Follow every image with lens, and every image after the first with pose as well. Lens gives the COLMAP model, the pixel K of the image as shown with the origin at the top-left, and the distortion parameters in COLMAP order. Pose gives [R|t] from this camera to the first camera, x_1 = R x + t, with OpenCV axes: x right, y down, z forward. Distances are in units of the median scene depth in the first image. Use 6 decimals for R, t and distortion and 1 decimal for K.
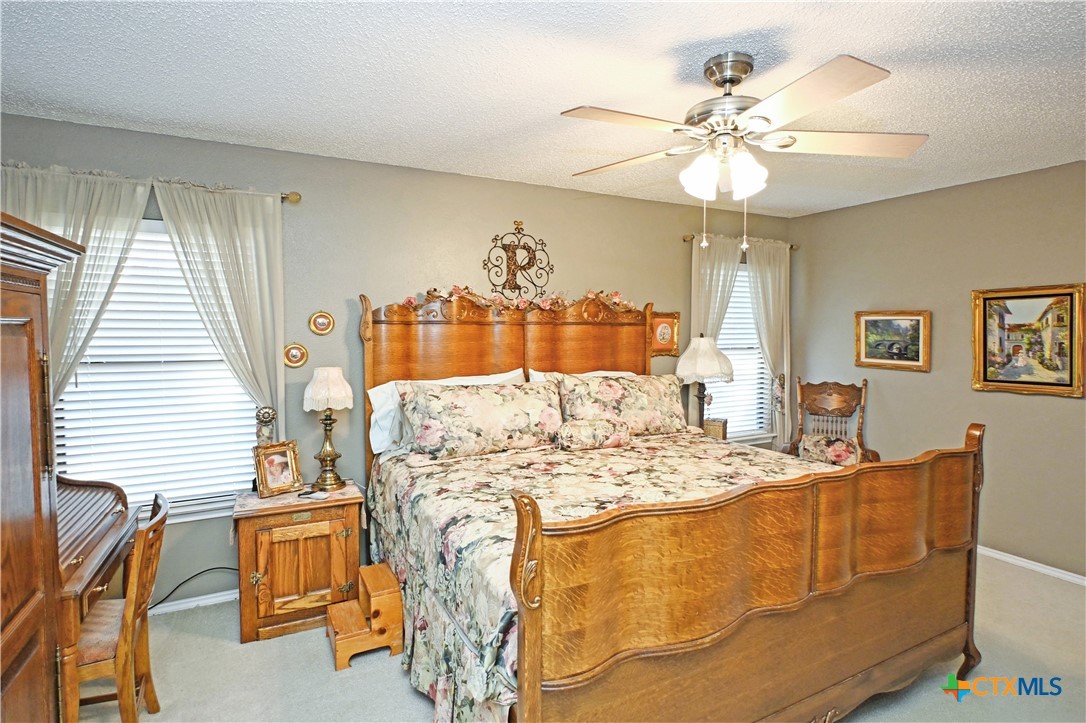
lens RADIAL K [[552.8, 0, 536.0], [0, 552.8, 357.1], [0, 0, 1]] dist [-0.009146, 0.002900]
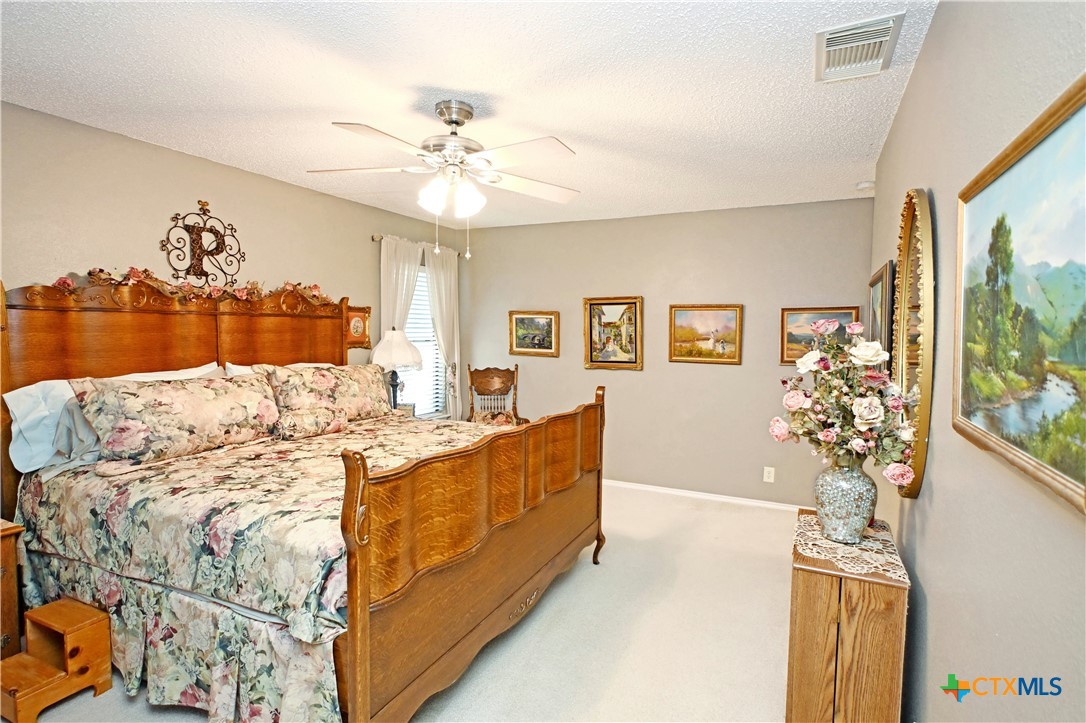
lens RADIAL K [[552.8, 0, 550.1], [0, 552.8, 366.7], [0, 0, 1]] dist [-0.009146, 0.002900]
pose [[0.792066, -0.033197, 0.609532, -0.181281], [0.020228, 0.999399, 0.028145, 0.016871], [-0.610100, -0.009963, 0.792262, -0.092517]]
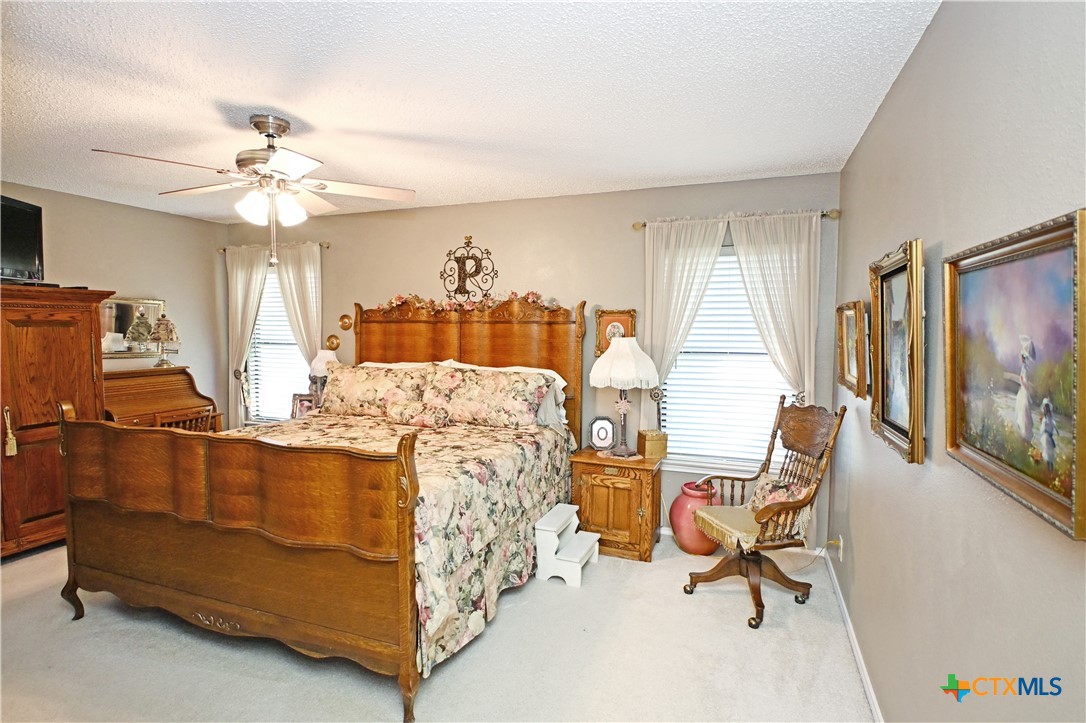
lens RADIAL K [[552.8, 0, 547.3], [0, 552.8, 366.7], [0, 0, 1]] dist [-0.009146, 0.002900]
pose [[0.658556, 0.057593, -0.750324, 1.271027], [-0.045091, 0.998296, 0.037051, -0.022336], [0.751179, 0.009432, 0.660031, 0.443797]]
